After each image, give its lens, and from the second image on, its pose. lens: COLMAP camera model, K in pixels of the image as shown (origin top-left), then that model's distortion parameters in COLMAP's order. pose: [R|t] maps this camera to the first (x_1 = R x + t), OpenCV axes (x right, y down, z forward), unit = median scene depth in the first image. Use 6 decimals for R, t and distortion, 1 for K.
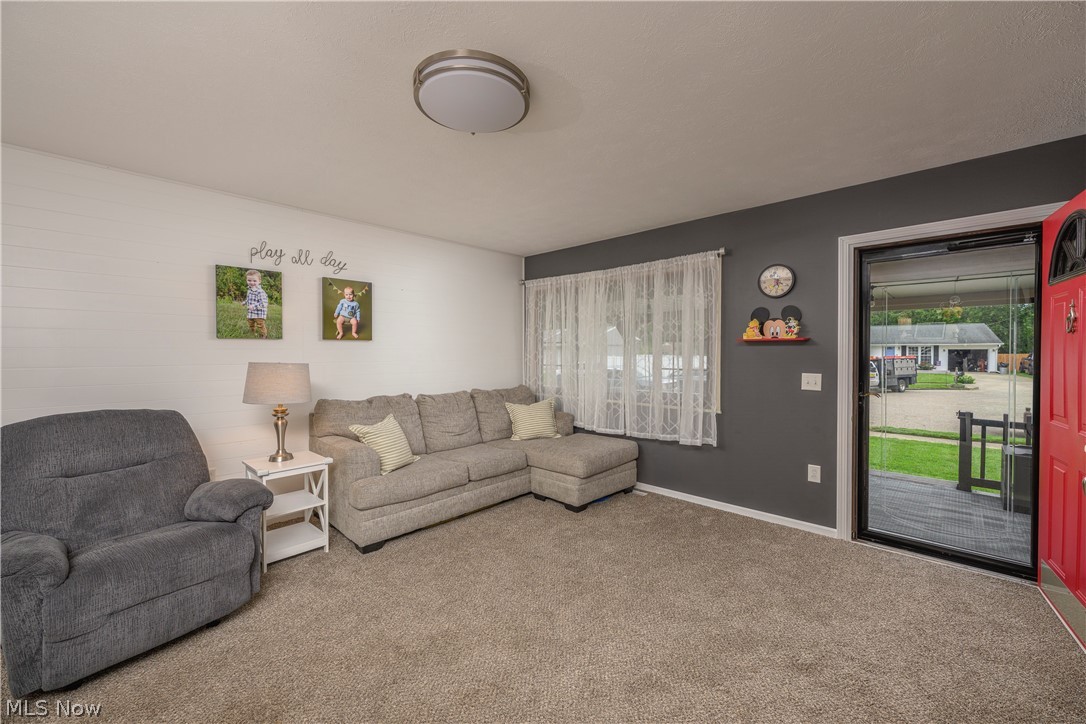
lens RADIAL K [[426.8, 0, 543.5], [0, 426.8, 357.1], [0, 0, 1]] dist [0.000267, -0.000005]
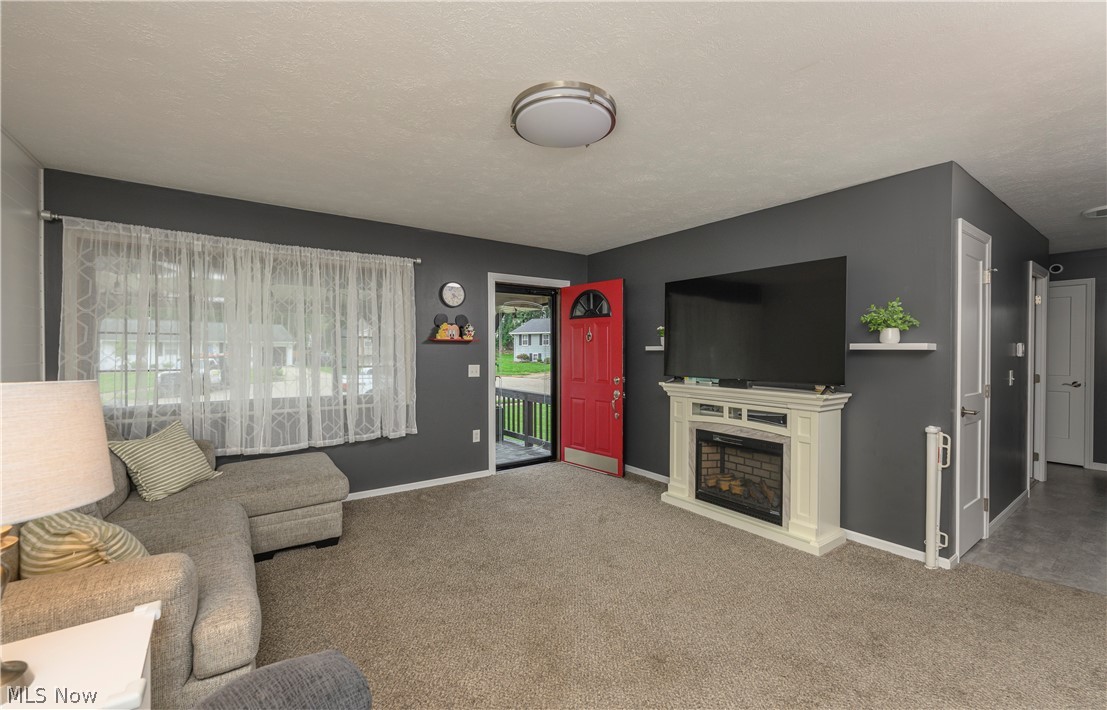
lens RADIAL K [[434.8, 0, 556.0], [0, 434.8, 356.2], [0, 0, 1]] dist [-0.003951, -0.000134]
pose [[0.205801, -0.014416, 0.978488, -0.653718], [0.009781, 0.999872, 0.012674, -0.005360], [-0.978545, 0.006963, 0.205916, 0.409958]]
